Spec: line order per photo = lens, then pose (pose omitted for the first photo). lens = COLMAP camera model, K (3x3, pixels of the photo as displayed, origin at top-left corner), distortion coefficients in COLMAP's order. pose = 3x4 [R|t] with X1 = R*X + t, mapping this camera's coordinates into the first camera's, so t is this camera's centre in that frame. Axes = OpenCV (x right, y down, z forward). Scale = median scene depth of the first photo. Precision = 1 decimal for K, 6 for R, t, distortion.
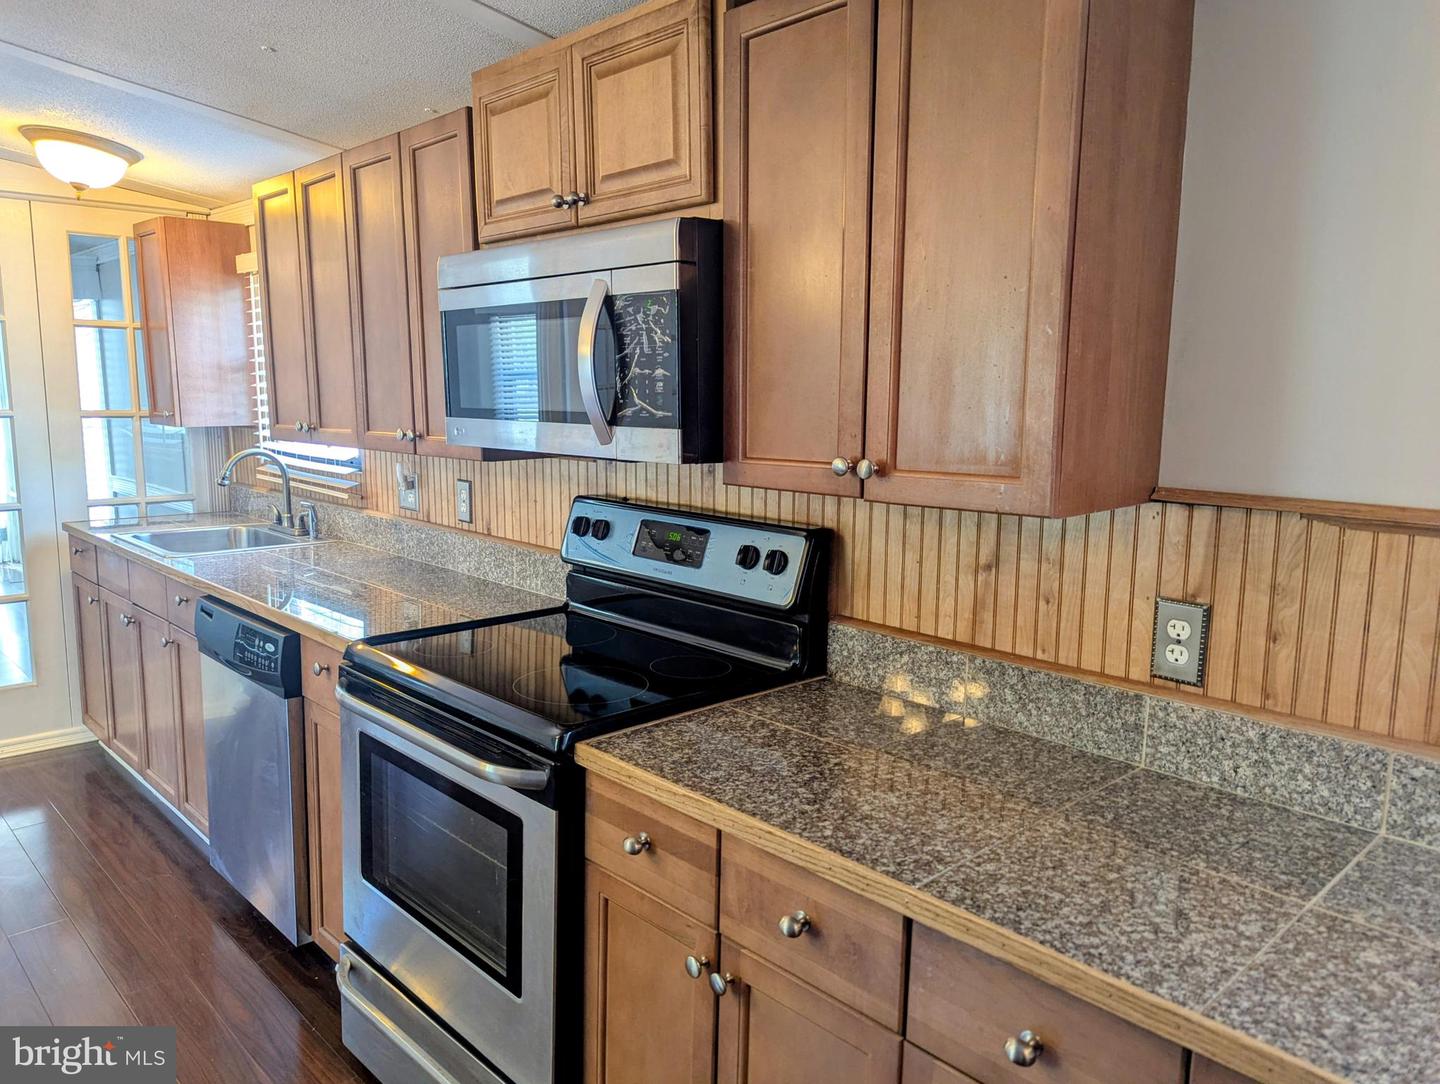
lens RADIAL K [[1027.1, 0, 703.3], [0, 1027.1, 537.1], [0, 0, 1]] dist [0.049807, -0.000582]
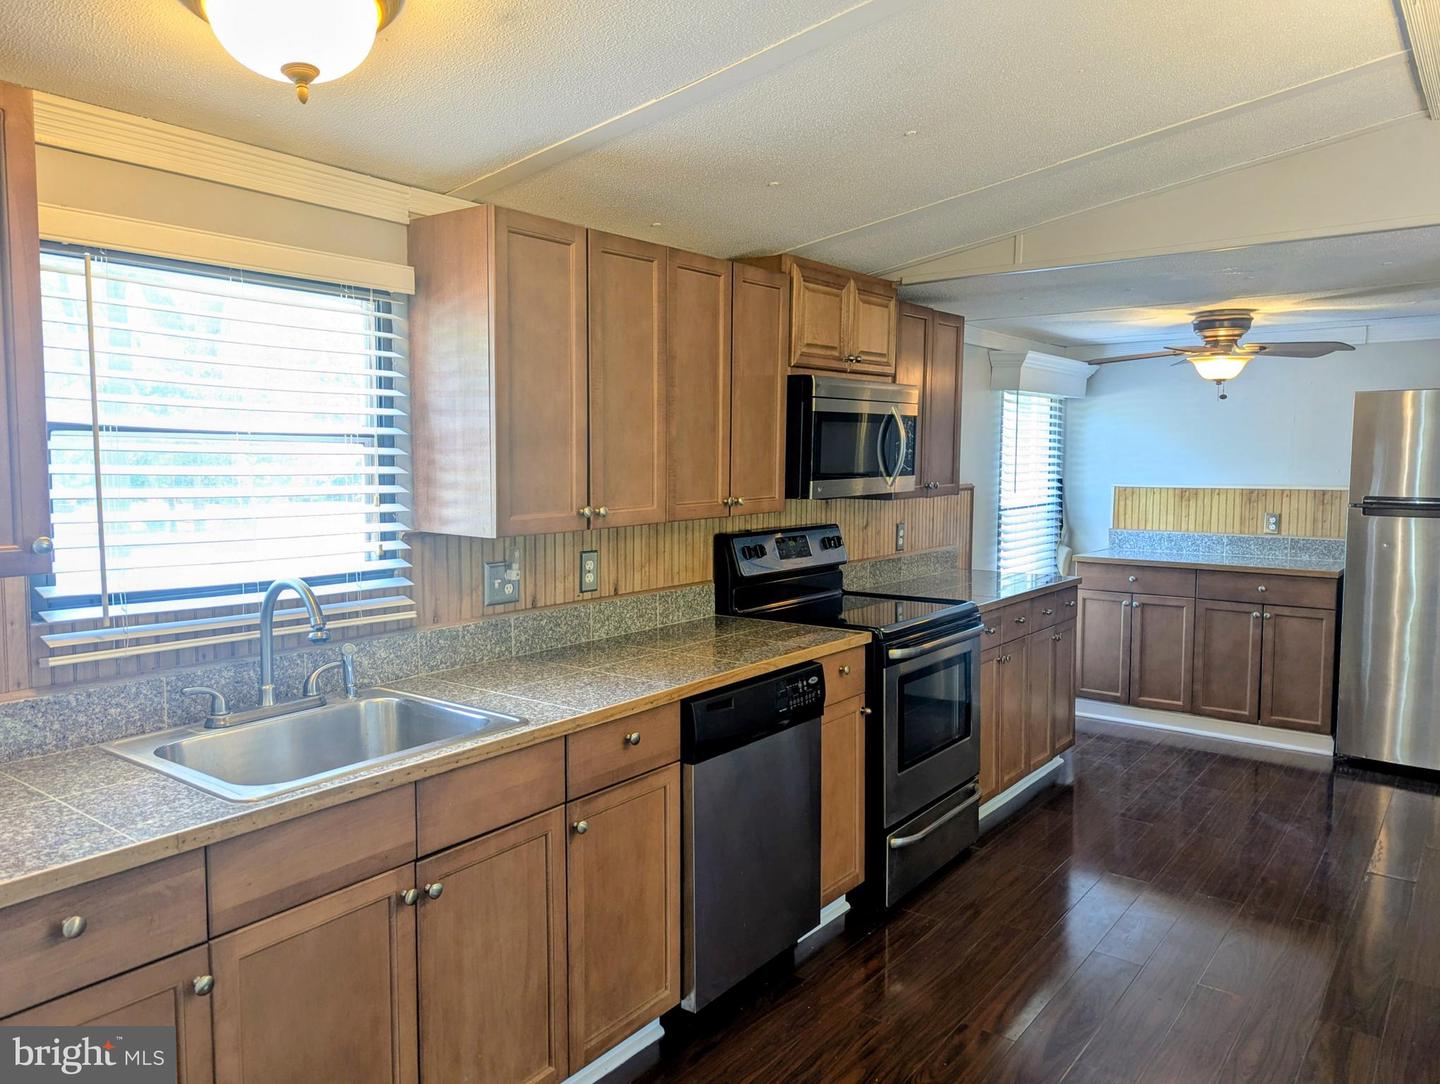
lens RADIAL K [[1027.1, 0, 703.3], [0, 1027.1, 537.1], [0, 0, 1]] dist [0.049807, -0.000582]
pose [[-0.161191, -0.092914, 0.982540, -1.739830], [0.149395, 0.981789, 0.117352, -0.240868], [-0.975550, 0.165702, -0.144375, 1.419722]]
